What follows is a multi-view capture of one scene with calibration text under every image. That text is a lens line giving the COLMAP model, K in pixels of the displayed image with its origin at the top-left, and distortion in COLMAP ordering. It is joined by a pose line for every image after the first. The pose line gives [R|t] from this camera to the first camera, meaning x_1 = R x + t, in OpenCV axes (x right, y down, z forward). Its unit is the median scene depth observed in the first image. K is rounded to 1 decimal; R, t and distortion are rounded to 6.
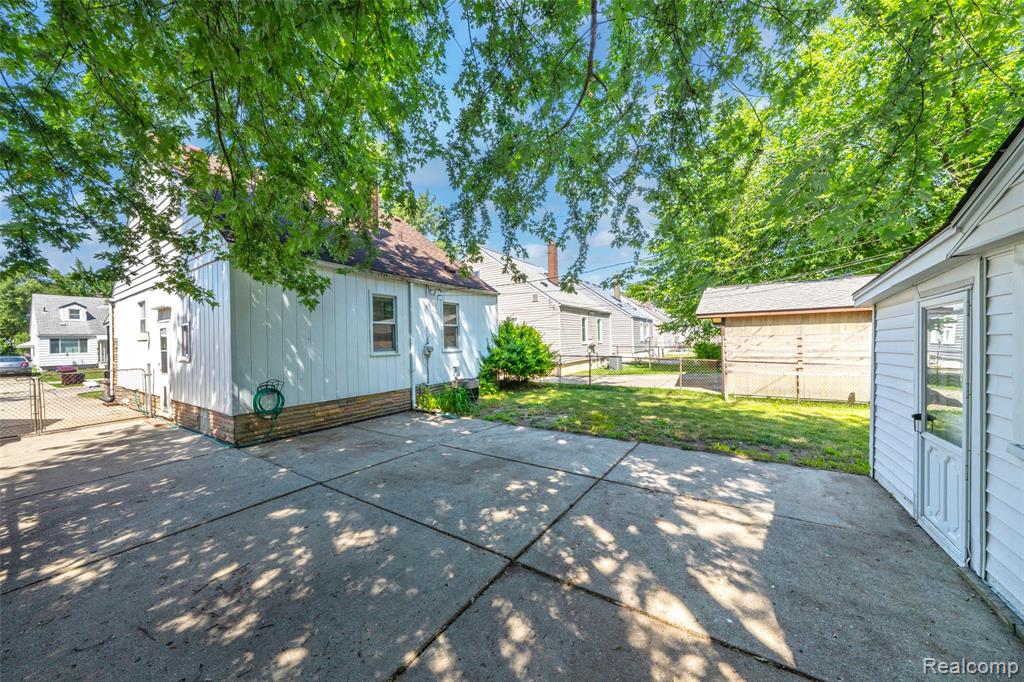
lens RADIAL K [[348.5, 0, 512.3], [0, 348.5, 343.0], [0, 0, 1]] dist [-0.004578, 0.000236]
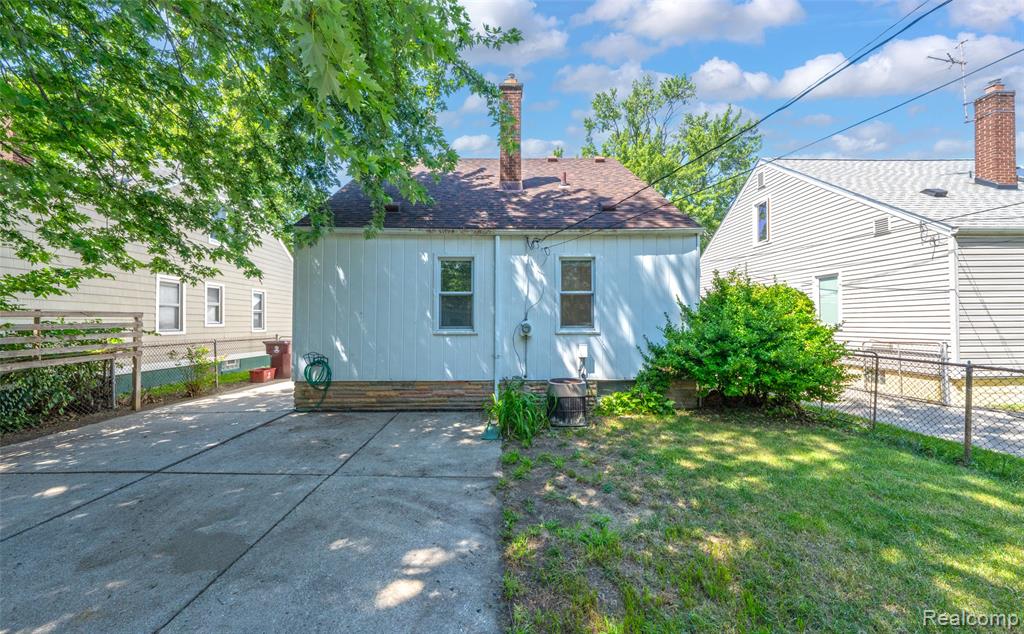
lens RADIAL K [[363.5, 0, 505.7], [0, 363.5, 317.3], [0, 0, 1]] dist [-0.008663, 0.000038]
pose [[0.559574, 0.012590, -0.828685, 0.458734], [-0.011399, 0.999907, 0.007494, -0.011651], [0.828702, 0.005253, 0.559666, 0.770949]]
